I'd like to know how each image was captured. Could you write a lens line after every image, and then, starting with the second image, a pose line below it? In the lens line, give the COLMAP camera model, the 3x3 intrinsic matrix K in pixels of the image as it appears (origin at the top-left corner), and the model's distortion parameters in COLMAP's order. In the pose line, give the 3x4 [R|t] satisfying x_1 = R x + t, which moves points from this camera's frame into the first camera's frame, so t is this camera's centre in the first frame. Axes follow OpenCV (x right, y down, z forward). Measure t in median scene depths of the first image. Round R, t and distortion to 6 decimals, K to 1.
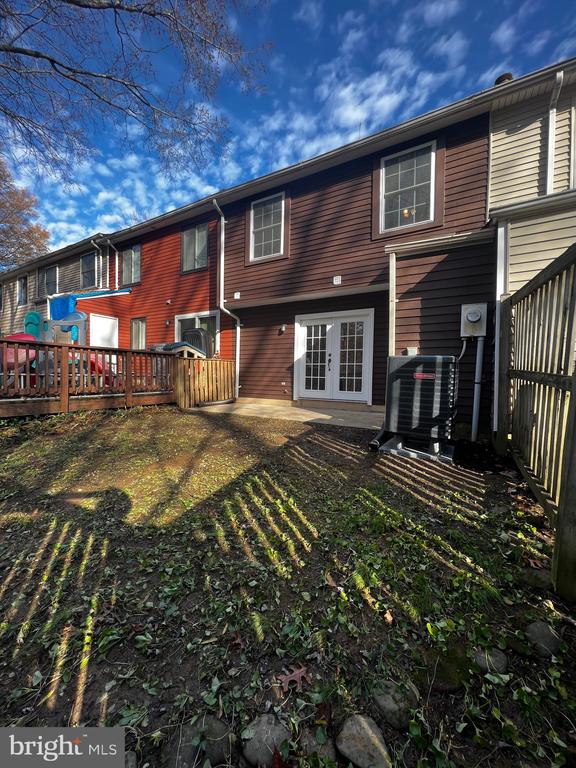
lens RADIAL K [[305.5, 0, 285.6], [0, 305.5, 383.2], [0, 0, 1]] dist [-0.000424, 0.000175]
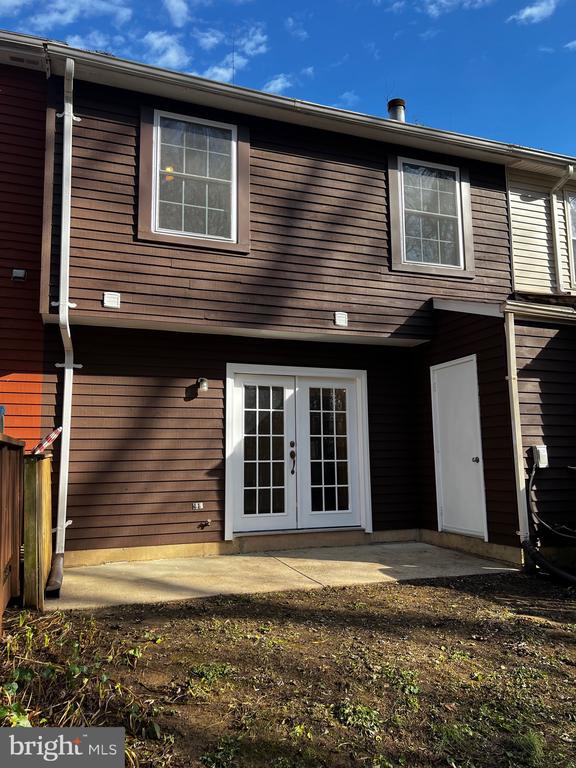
lens RADIAL K [[576.2, 0, 288.0], [0, 576.2, 384.0], [0, 0, 1]] dist [0.071775, -0.077730]
pose [[0.635651, 0.078358, 0.767989, -0.660633], [0.040230, 0.990121, -0.134319, -0.062995], [-0.770927, 0.116276, 0.626219, 0.367396]]
